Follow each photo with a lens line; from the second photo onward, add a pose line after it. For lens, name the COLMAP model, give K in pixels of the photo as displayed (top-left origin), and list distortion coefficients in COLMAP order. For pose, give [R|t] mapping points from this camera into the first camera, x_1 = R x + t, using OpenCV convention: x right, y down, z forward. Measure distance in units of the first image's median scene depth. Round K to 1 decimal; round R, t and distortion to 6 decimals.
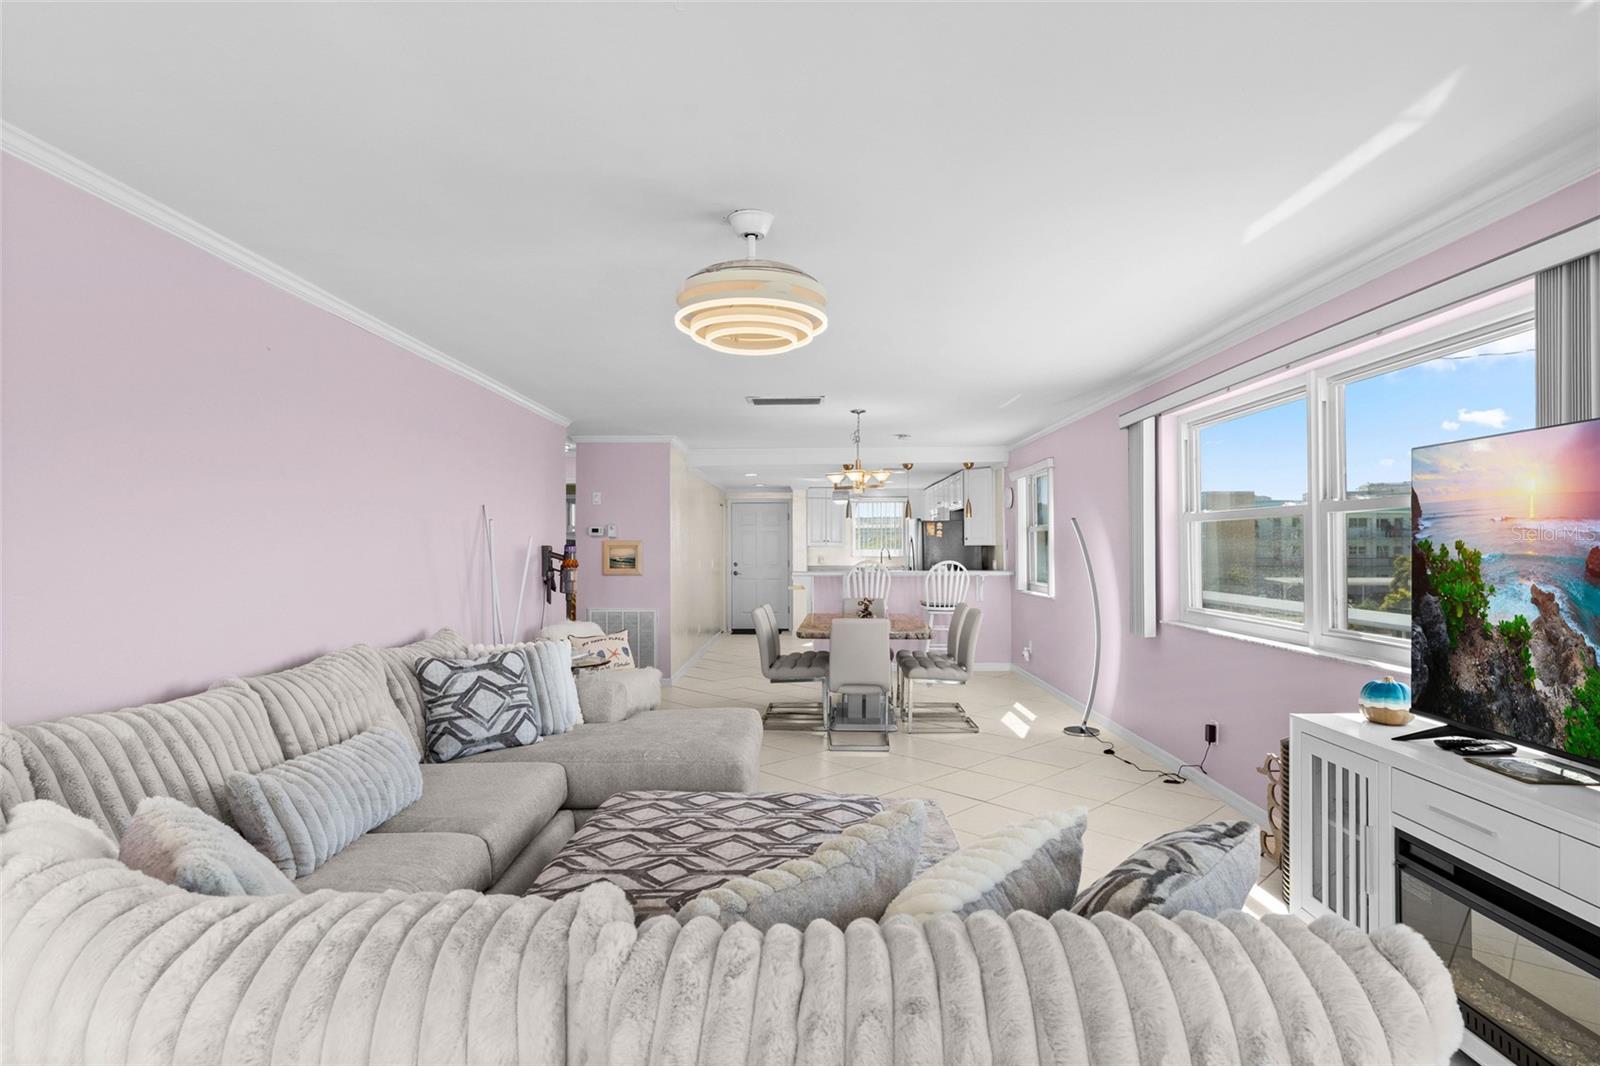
lens RADIAL K [[840.9, 0, 820.1], [0, 840.9, 543.0], [0, 0, 1]] dist [-0.002935, -0.001205]
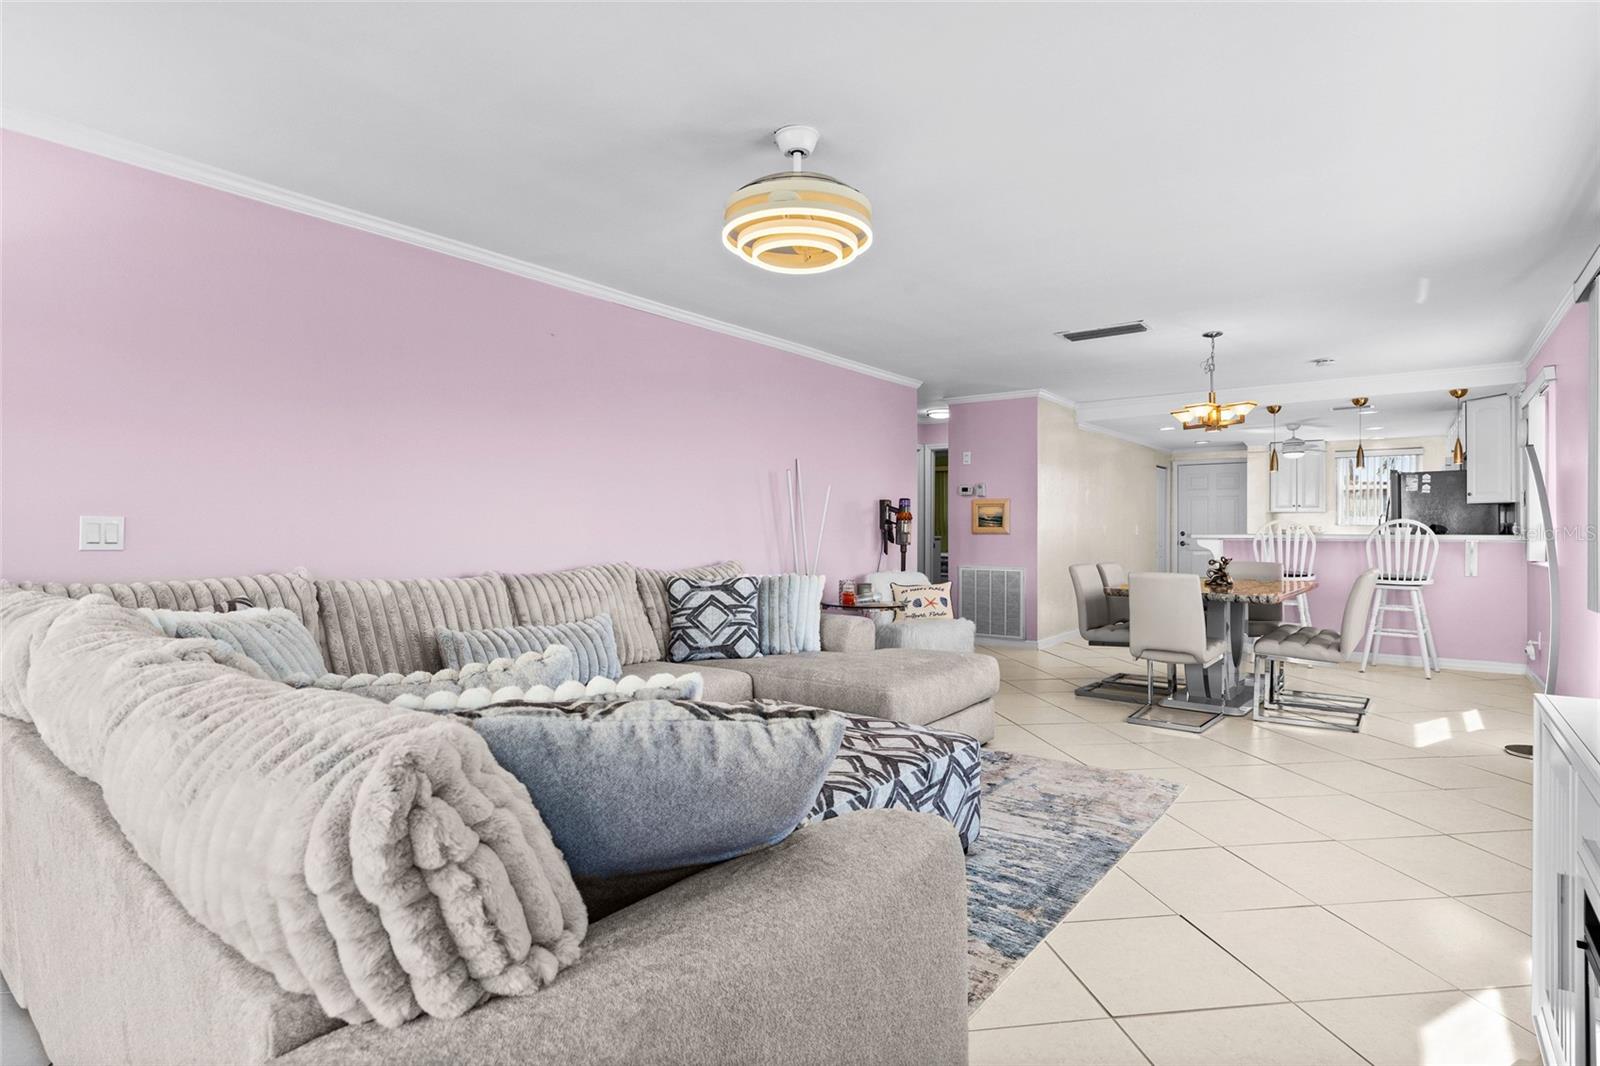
lens RADIAL K [[841.6, 0, 799.1], [0, 841.6, 535.9], [0, 0, 1]] dist [-0.002372, -0.000604]
pose [[0.799216, 0.007959, -0.600991, 0.237655], [-0.000955, 0.999928, 0.011972, 0.037502], [0.601043, -0.008994, 0.799166, 0.083825]]
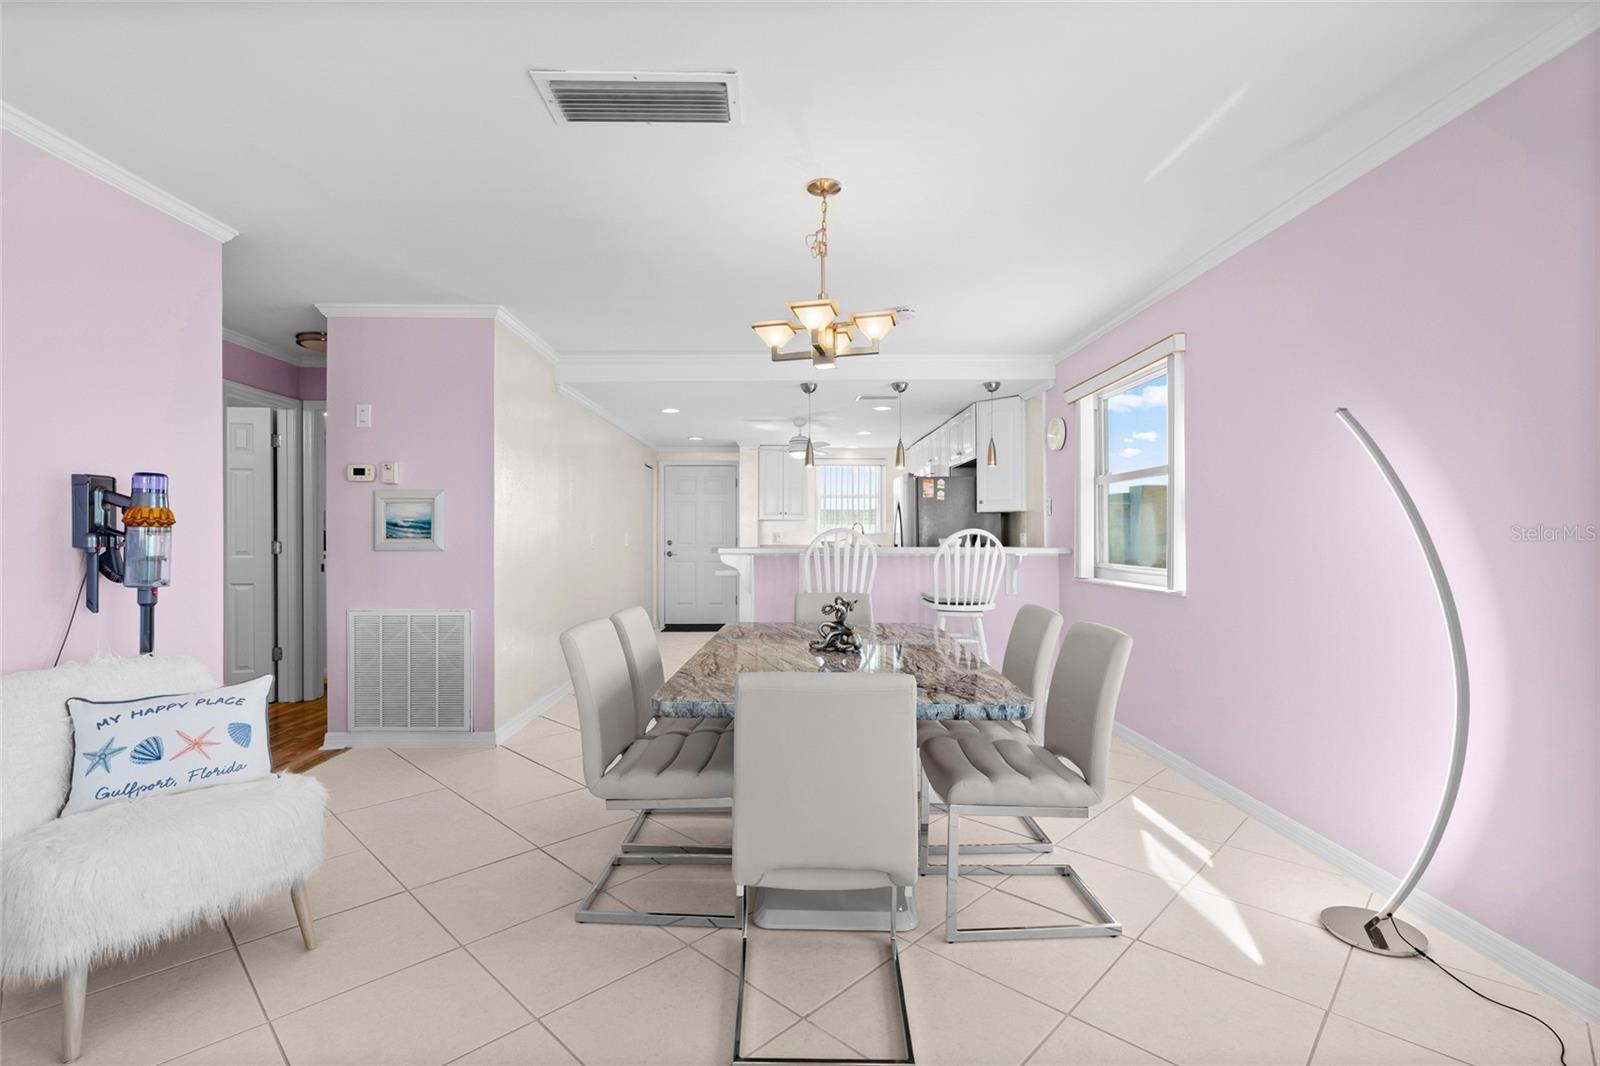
lens RADIAL K [[736.5, 0, 798.8], [0, 736.5, 529.8], [0, 0, 1]] dist [-0.002768, -0.000114]
pose [[0.999934, 0.003066, 0.011099, 0.029972], [-0.003031, 0.999990, -0.003213, 0.032270], [-0.011109, 0.003179, 0.999933, 0.644713]]
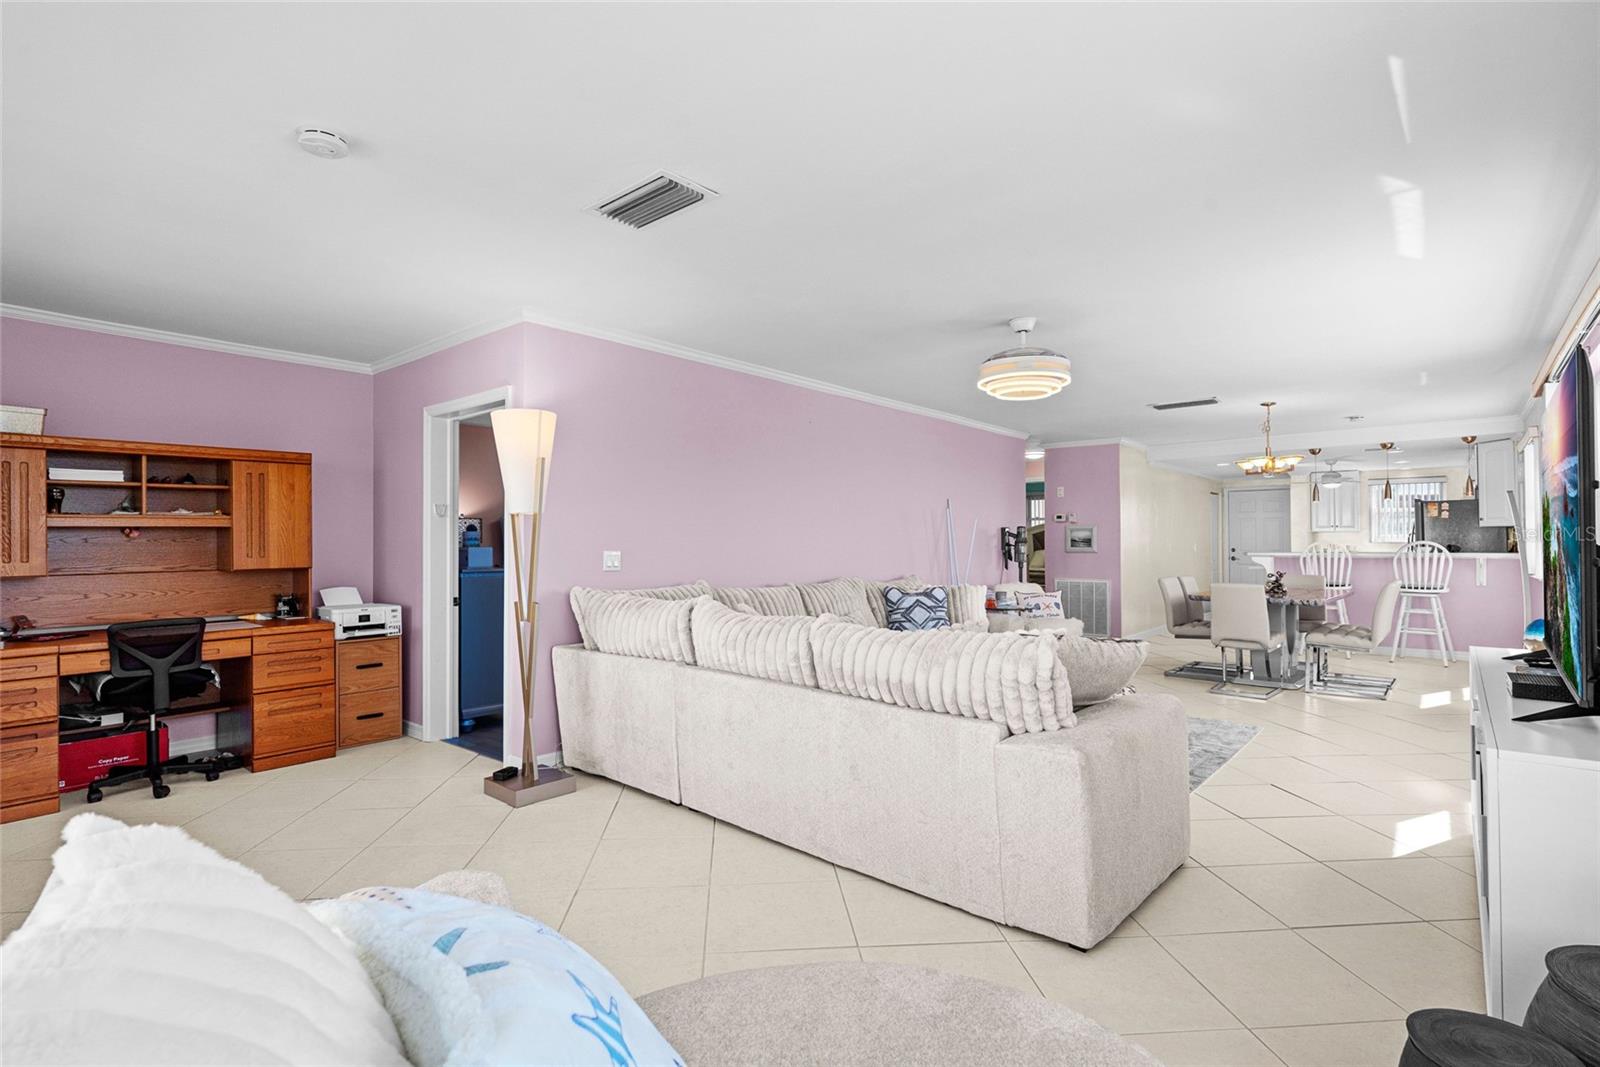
lens RADIAL K [[800.0, 0, 794.9], [0, 800.0, 535.5], [0, 0, 1]] dist [-0.000063, 0.000813]
pose [[0.762981, -0.006045, -0.646392, 0.269685], [0.003679, 0.999981, -0.005008, 0.022631], [0.646410, 0.001443, 0.762989, -0.233284]]
